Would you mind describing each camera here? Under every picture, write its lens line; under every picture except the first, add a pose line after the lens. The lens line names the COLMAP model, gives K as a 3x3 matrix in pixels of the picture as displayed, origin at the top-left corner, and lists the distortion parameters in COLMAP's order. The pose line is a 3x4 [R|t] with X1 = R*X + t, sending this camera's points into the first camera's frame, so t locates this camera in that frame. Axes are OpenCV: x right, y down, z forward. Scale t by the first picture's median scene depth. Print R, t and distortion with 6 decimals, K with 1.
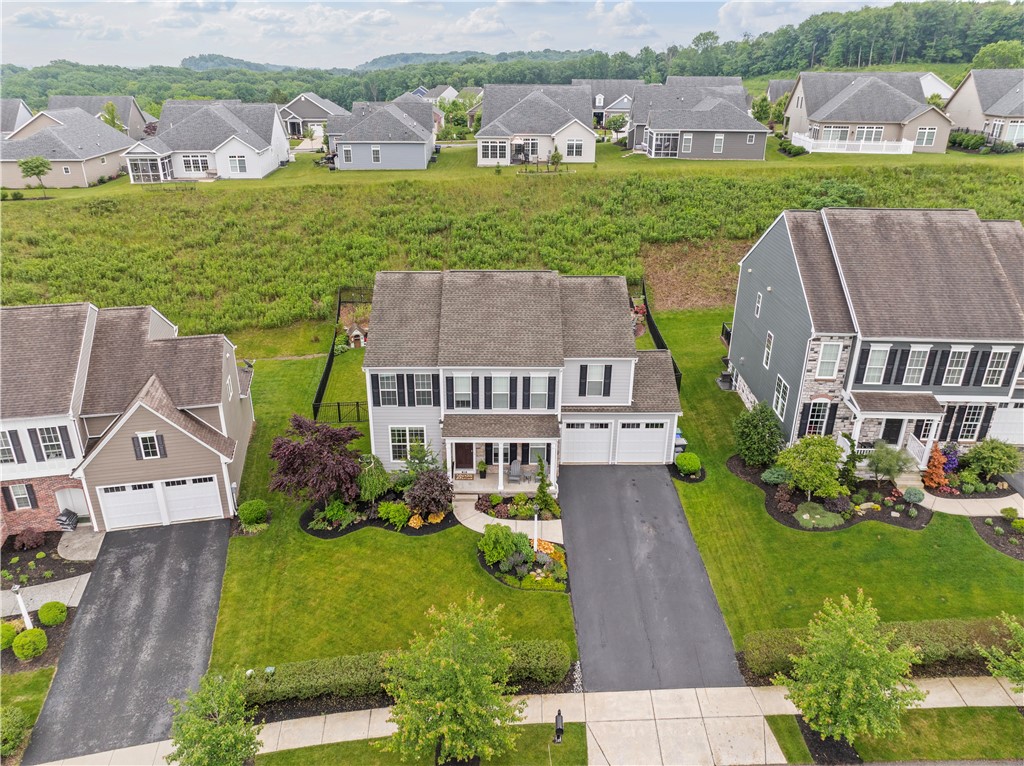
lens RADIAL K [[716.2, 0, 507.7], [0, 716.2, 379.7], [0, 0, 1]] dist [-0.002136, -0.003422]
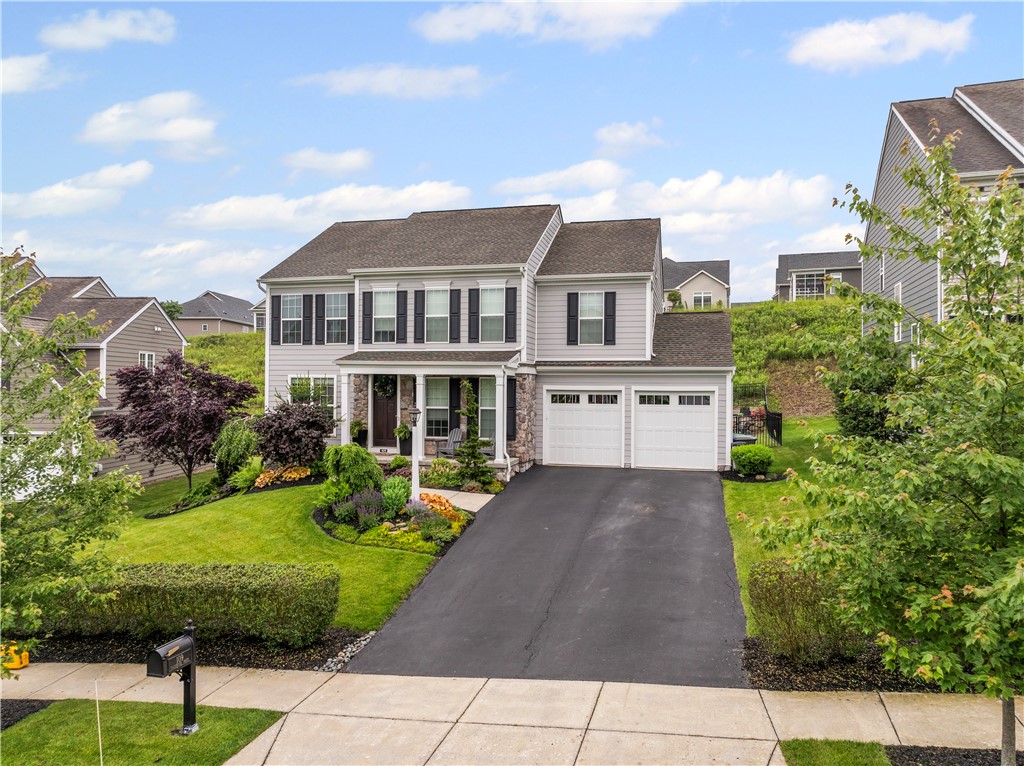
lens RADIAL K [[716.2, 0, 507.7], [0, 716.2, 379.7], [0, 0, 1]] dist [-0.002136, -0.003422]
pose [[0.963245, -0.005809, -0.268563, 0.231254], [-0.102316, 0.916473, -0.386794, 0.321564], [0.248377, 0.400055, 0.882193, 0.444393]]
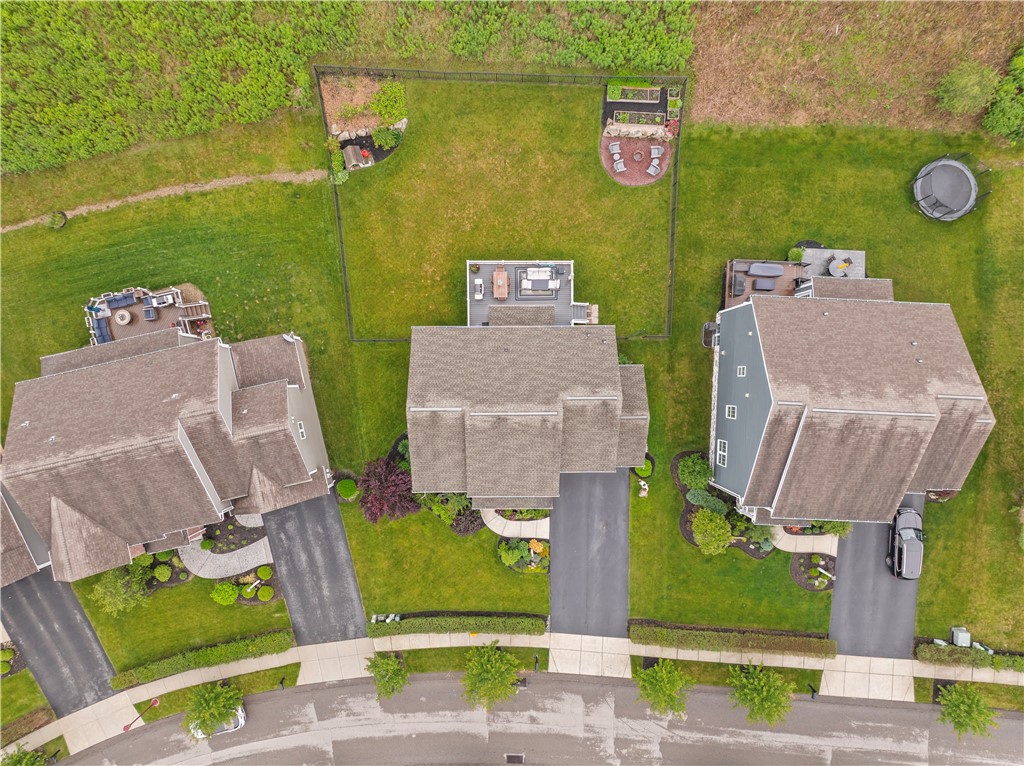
lens RADIAL K [[716.2, 0, 507.7], [0, 716.2, 379.7], [0, 0, 1]] dist [-0.002136, -0.003422]
pose [[0.999941, 0.009701, 0.004834, -0.027379], [-0.008248, 0.391653, 0.920076, -1.332263], [0.007033, -0.920062, 0.391710, 0.639649]]
